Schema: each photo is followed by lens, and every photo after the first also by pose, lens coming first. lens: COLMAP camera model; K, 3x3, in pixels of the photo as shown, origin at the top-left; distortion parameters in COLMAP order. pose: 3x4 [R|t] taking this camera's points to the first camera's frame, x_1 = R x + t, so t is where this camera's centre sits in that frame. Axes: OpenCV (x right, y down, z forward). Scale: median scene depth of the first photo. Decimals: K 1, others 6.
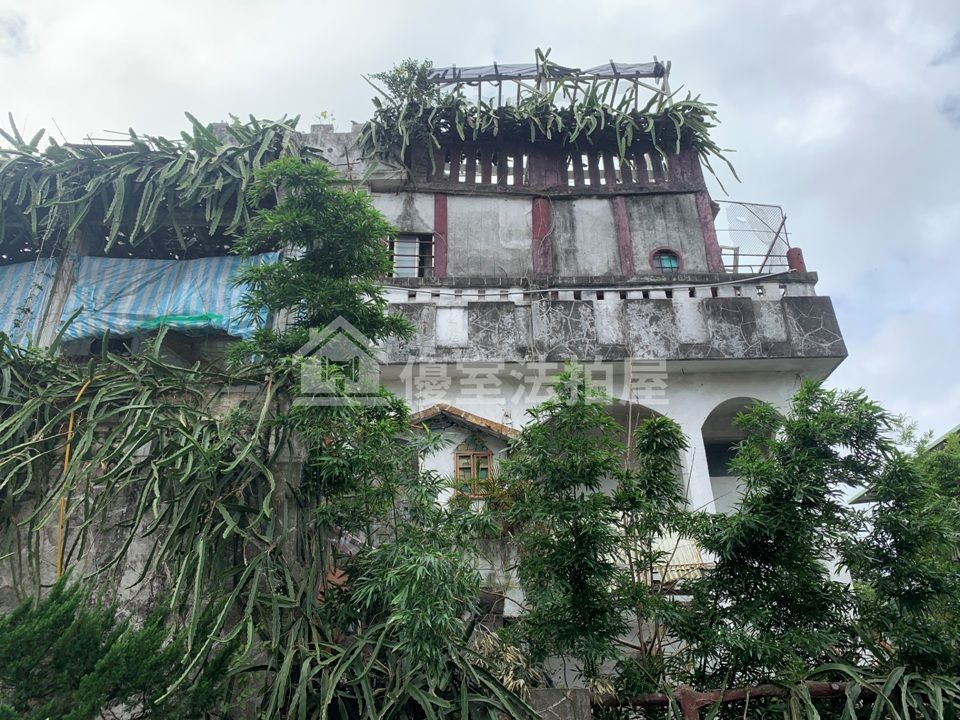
lens RADIAL K [[740.0, 0, 480.0], [0, 740.0, 360.0], [0, 0, 1]] dist [0.184112, -0.532350]
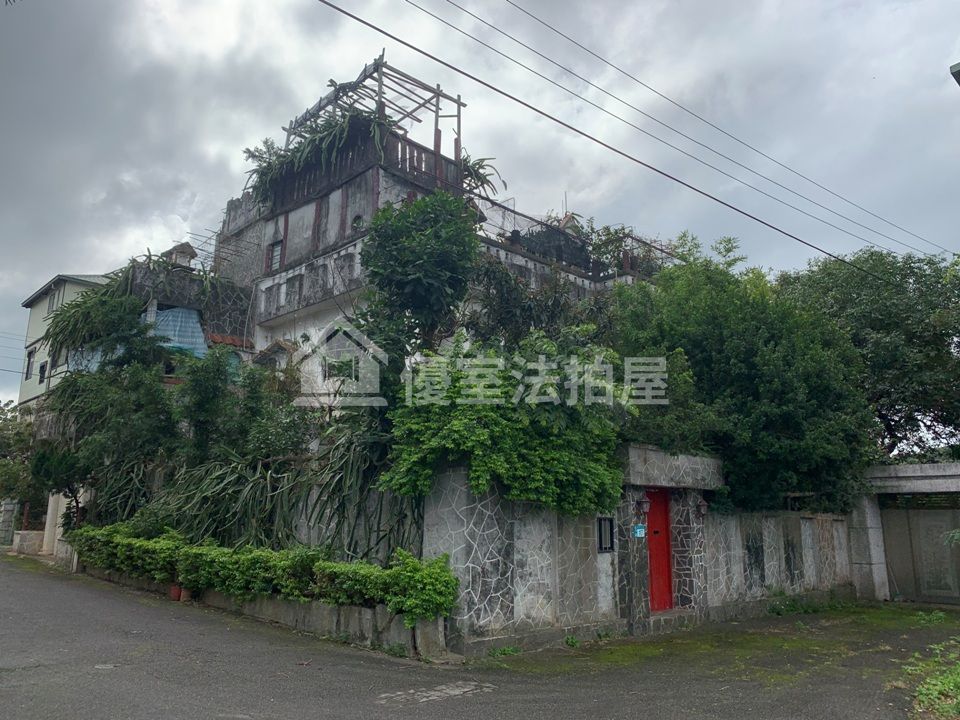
lens RADIAL K [[744.2, 0, 478.8], [0, 744.2, 353.5], [0, 0, 1]] dist [0.003491, 0.003368]
pose [[0.701943, -0.137058, -0.698921, 1.558772], [0.322853, 0.935930, 0.140714, -0.011069], [0.634856, -0.324422, 0.701220, -0.058722]]
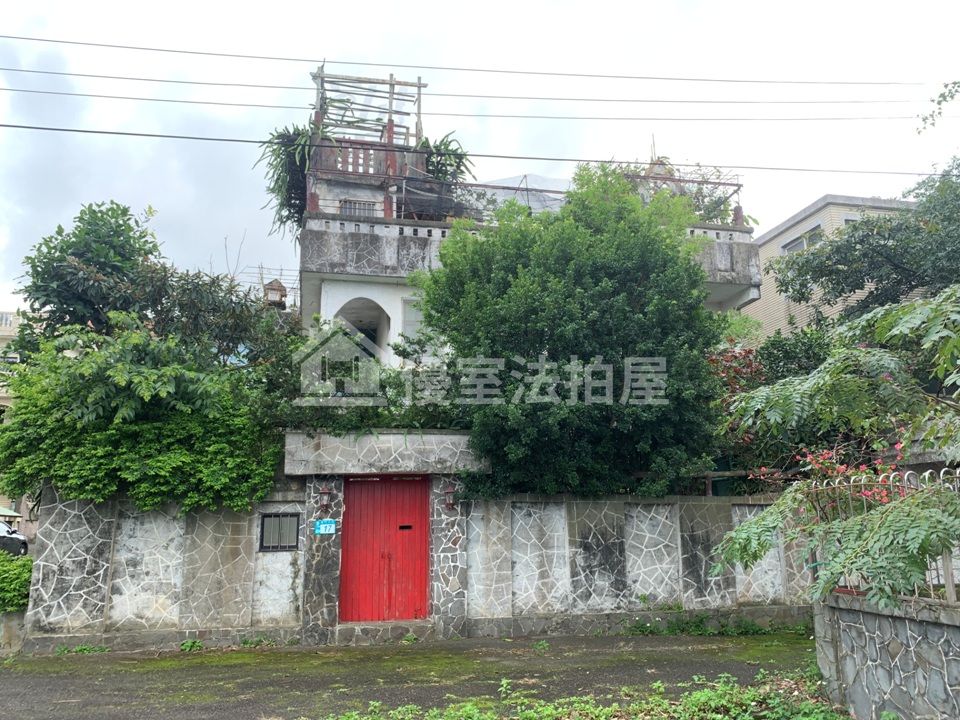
lens RADIAL K [[752.3, 0, 480.0], [0, 752.3, 360.0], [0, 0, 1]] dist [0.010143, -0.011785]
pose [[0.221391, -0.200520, -0.954347, 1.929404], [0.473004, 0.877886, -0.074726, 0.429343], [0.852791, -0.434866, 0.289203, 0.734761]]
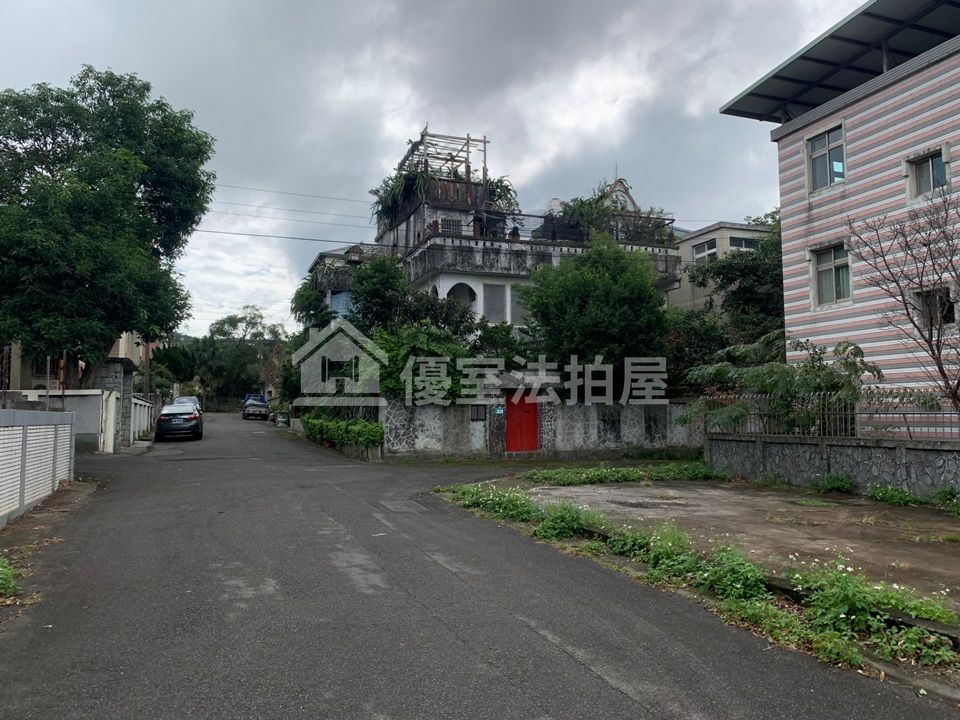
lens RADIAL K [[740.0, 0, 480.0], [0, 740.0, 360.0], [0, 0, 1]] dist [0.184112, -0.532350]
pose [[0.357784, -0.055518, -0.932153, 2.920632], [0.446085, 0.887127, 0.118382, 0.043143], [0.820365, -0.458174, 0.342165, 0.042101]]
